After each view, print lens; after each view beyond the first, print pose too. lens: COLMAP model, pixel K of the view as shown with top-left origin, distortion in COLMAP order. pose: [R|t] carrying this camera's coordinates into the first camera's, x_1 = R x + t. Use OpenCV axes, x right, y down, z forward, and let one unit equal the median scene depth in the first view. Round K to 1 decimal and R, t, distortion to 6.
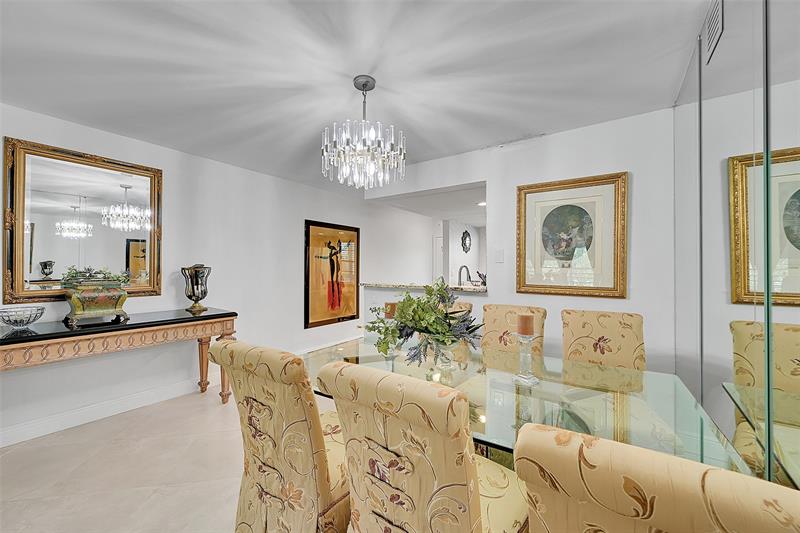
lens RADIAL K [[316.6, 0, 396.2], [0, 316.6, 264.7], [0, 0, 1]] dist [0.001293, 0.000017]
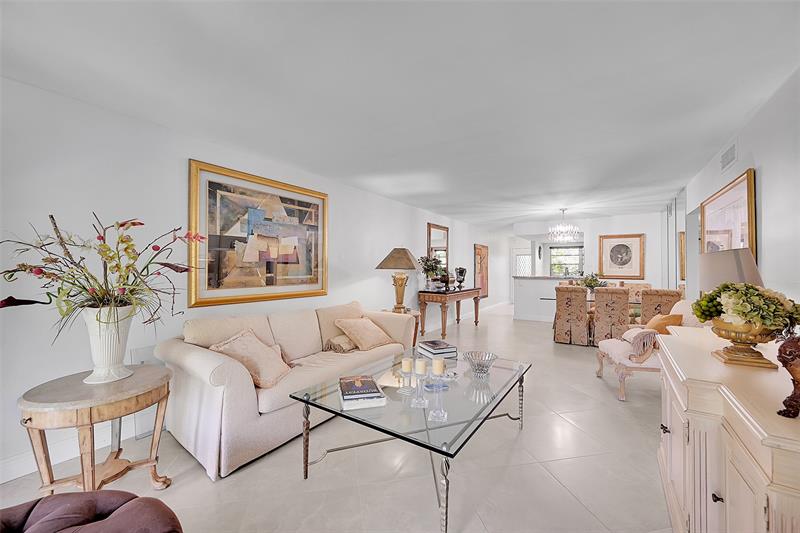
lens RADIAL K [[316.6, 0, 399.3], [0, 316.6, 265.9], [0, 0, 1]] dist [0.001293, 0.000017]
pose [[0.999481, -0.004439, 0.031911, -1.401496], [0.004416, 0.999990, 0.000794, -0.022649], [-0.031914, -0.000653, 0.999490, -1.584230]]
